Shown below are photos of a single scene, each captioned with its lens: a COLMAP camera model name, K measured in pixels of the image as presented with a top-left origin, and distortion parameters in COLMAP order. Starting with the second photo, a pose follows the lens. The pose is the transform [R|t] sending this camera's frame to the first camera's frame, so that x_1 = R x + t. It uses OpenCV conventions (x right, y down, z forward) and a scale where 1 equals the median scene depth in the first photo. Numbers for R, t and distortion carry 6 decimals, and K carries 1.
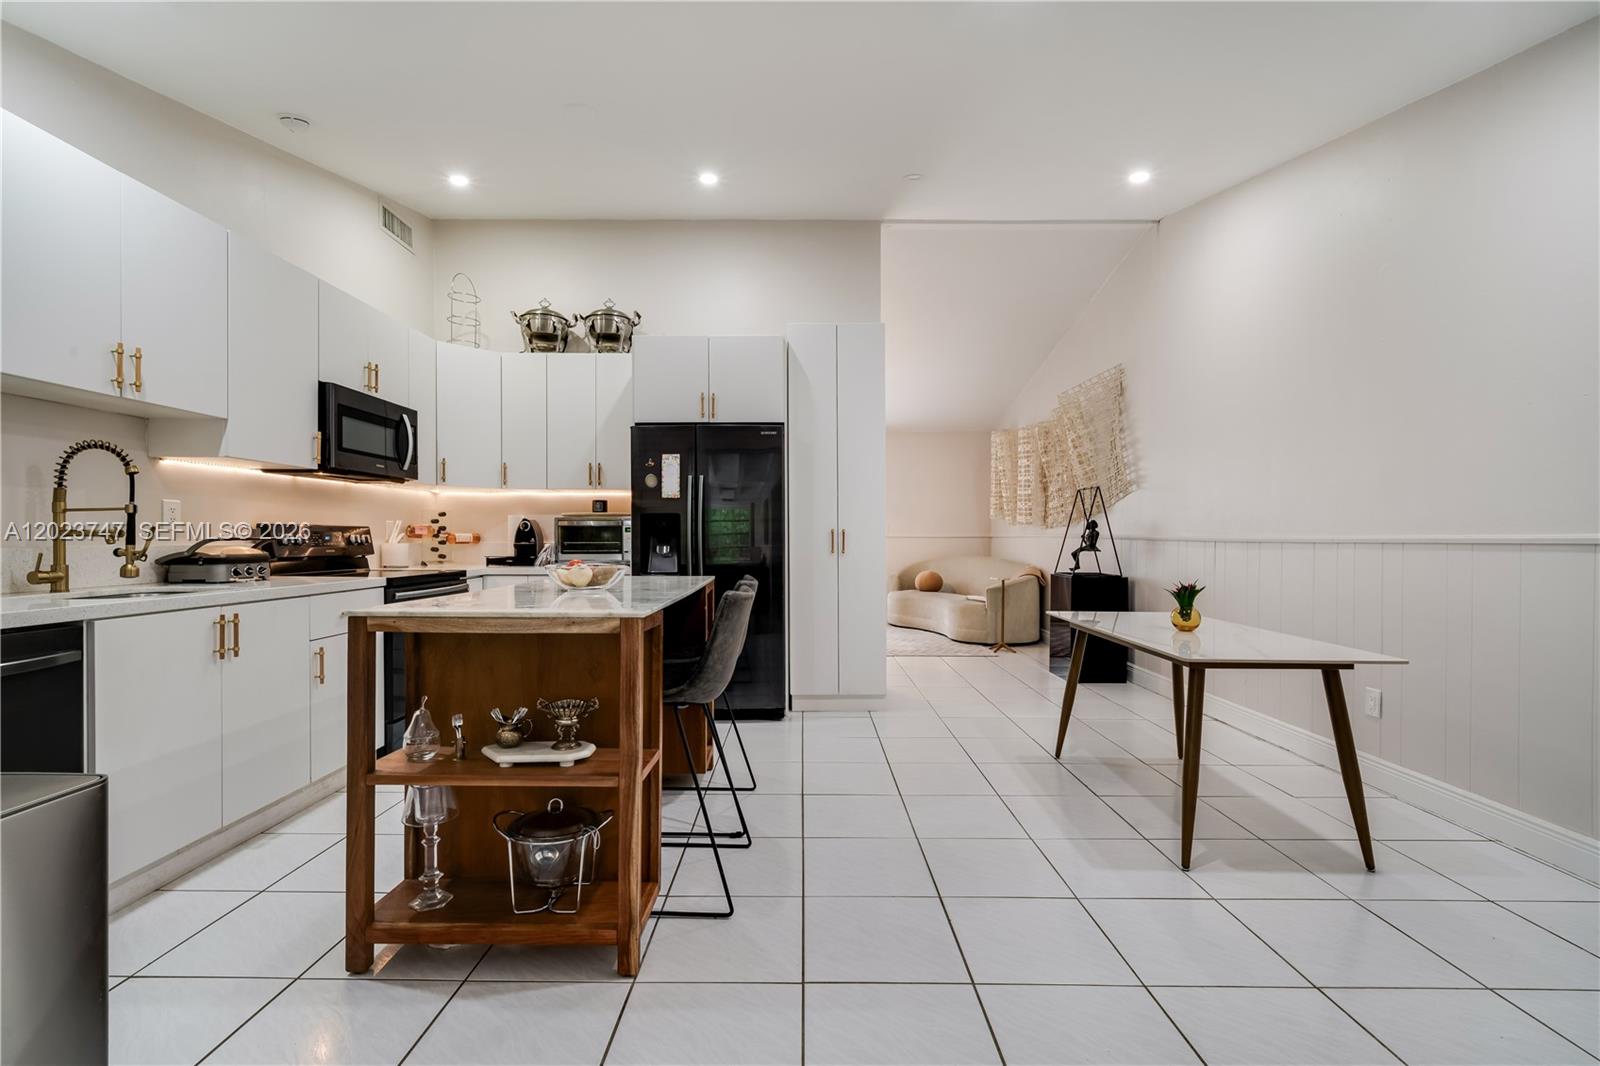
lens RADIAL K [[692.1, 0, 798.0], [0, 692.1, 545.9], [0, 0, 1]] dist [0.000015, 0.000939]
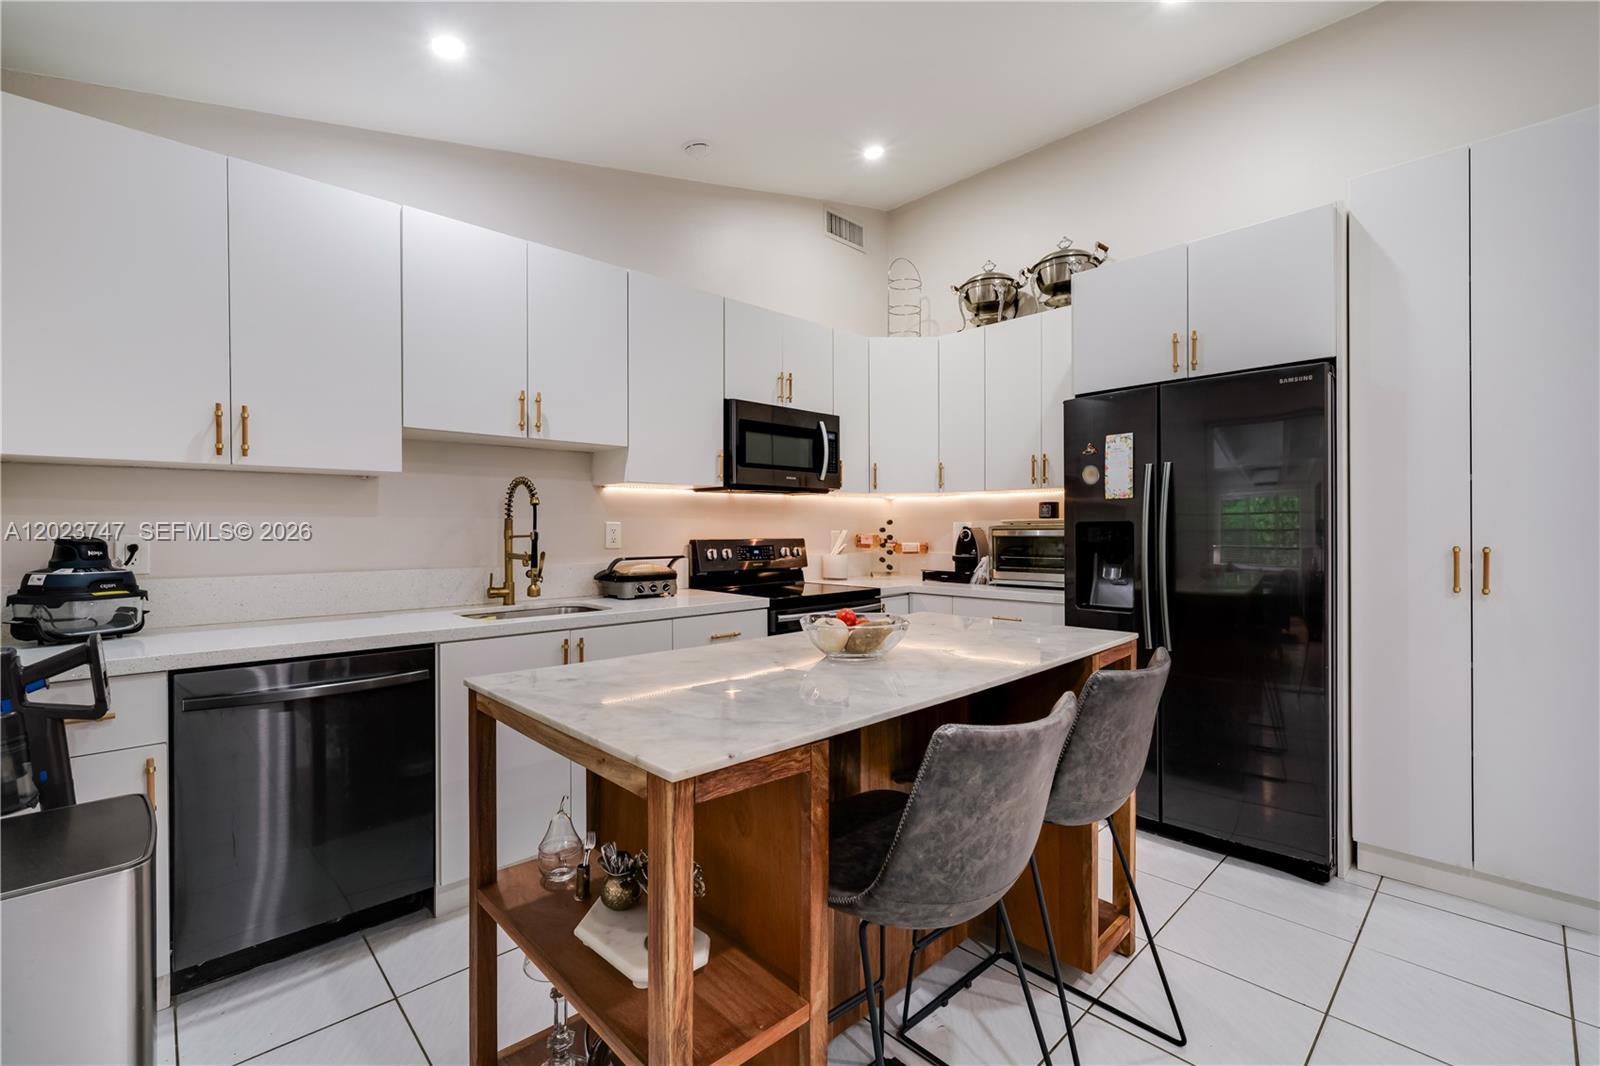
lens RADIAL K [[692.1, 0, 797.5], [0, 692.1, 535.6], [0, 0, 1]] dist [0.000015, 0.000939]
pose [[0.694040, 0.002480, -0.719932, 0.085473], [-0.003332, 0.999994, 0.000233, -0.032235], [0.719929, 0.002237, 0.694044, 0.305172]]
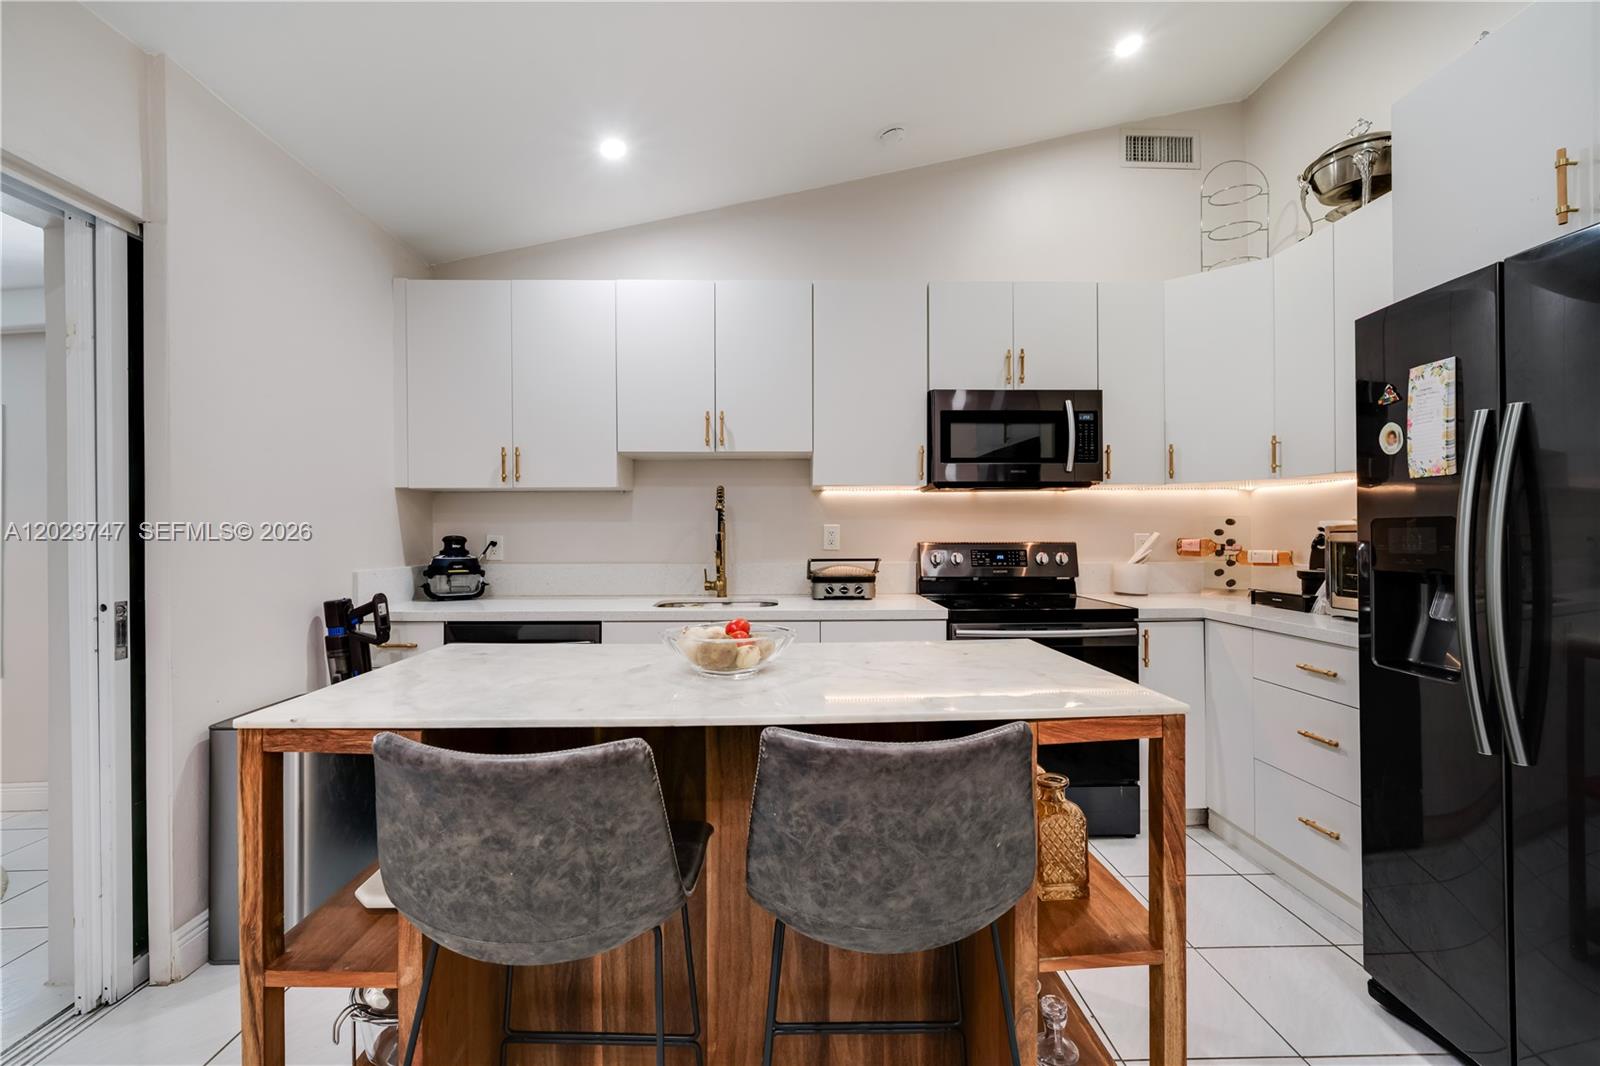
lens RADIAL K [[692.1, 0, 791.5], [0, 692.1, 526.7], [0, 0, 1]] dist [0.000015, 0.000939]
pose [[0.027291, -0.010824, -0.999569, 0.187264], [-0.008227, 0.999905, -0.011052, -0.034729], [0.999594, 0.008525, 0.027199, 0.638738]]
